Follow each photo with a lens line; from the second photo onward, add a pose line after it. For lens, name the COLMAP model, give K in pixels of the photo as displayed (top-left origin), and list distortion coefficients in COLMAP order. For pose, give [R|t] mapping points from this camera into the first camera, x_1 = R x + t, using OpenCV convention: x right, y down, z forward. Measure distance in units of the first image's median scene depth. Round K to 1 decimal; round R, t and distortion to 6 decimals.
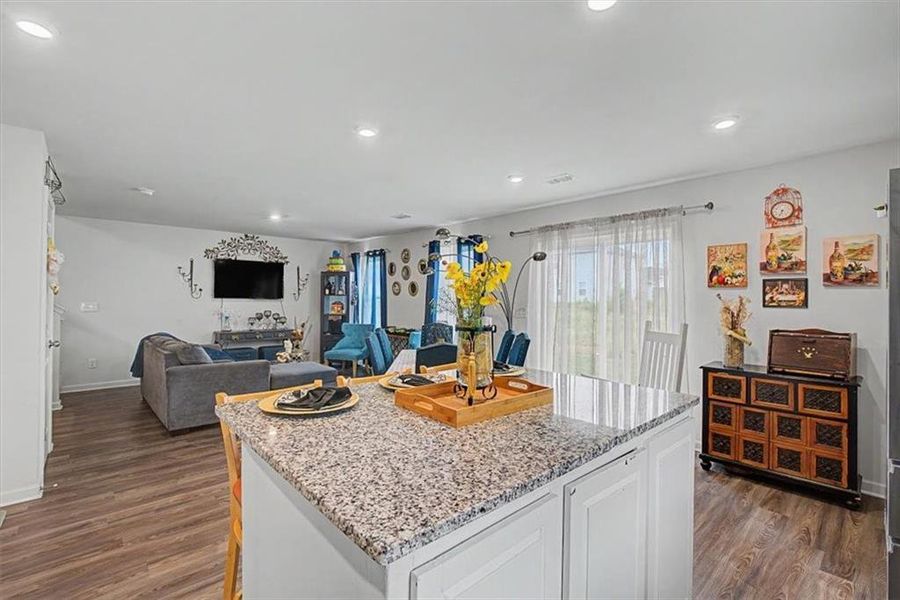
lens RADIAL K [[415.7, 0, 455.1], [0, 415.7, 294.6], [0, 0, 1]] dist [-0.006142, -0.000596]
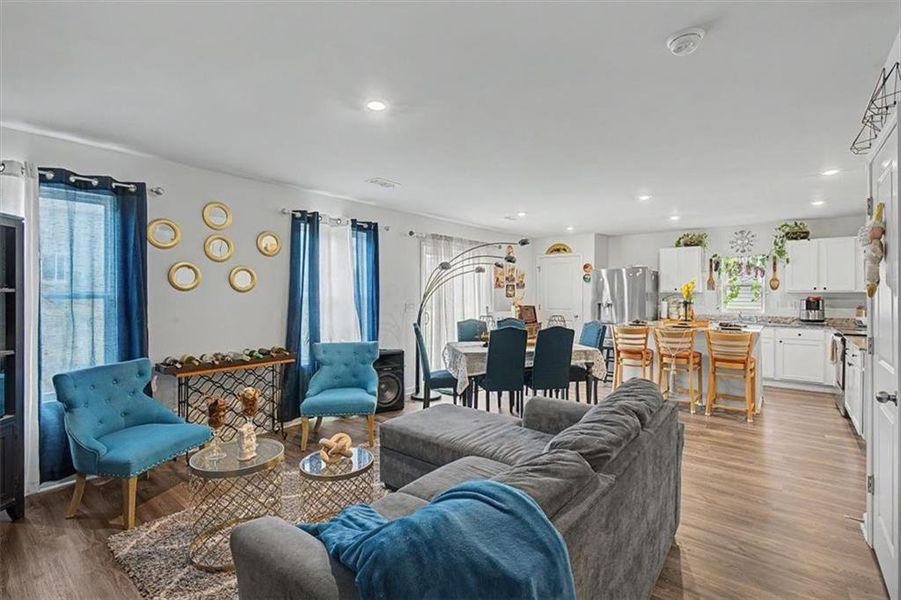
lens RADIAL K [[416.1, 0, 451.1], [0, 416.1, 297.2], [0, 0, 1]] dist [-0.006142, -0.000596]
pose [[-0.150675, -0.008926, 0.988543, -1.614773], [-0.002410, 0.999960, 0.008662, 0.013505], [-0.988580, -0.001077, -0.150690, 1.857719]]
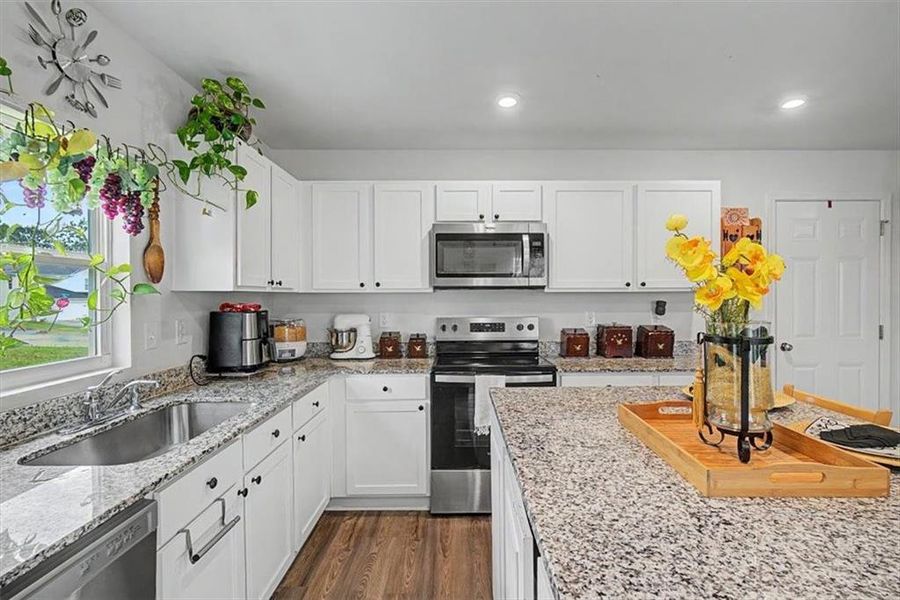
lens RADIAL K [[415.7, 0, 447.8], [0, 415.7, 298.5], [0, 0, 1]] dist [-0.006142, -0.000596]
pose [[-0.682247, 0.011539, -0.731031, 0.446994], [0.001173, 0.999891, 0.014689, 0.002153], [0.731121, 0.009164, -0.682187, 0.602257]]
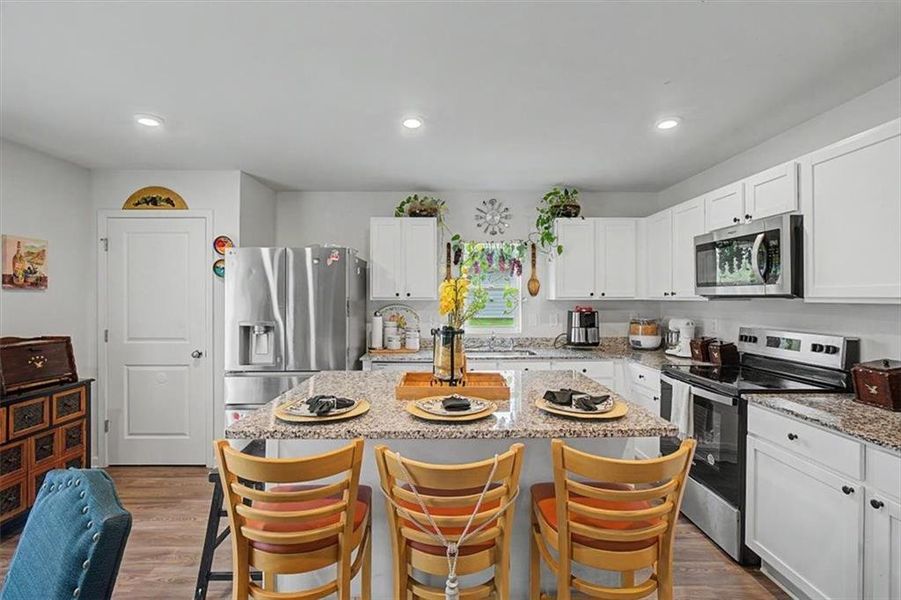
lens RADIAL K [[416.1, 0, 447.4], [0, 416.1, 299.4], [0, 0, 1]] dist [-0.006142, -0.000596]
pose [[-0.742394, -0.003270, 0.669956, -0.433610], [-0.002264, 0.999995, 0.002373, -0.002030], [-0.669960, 0.000245, -0.742397, 1.077511]]
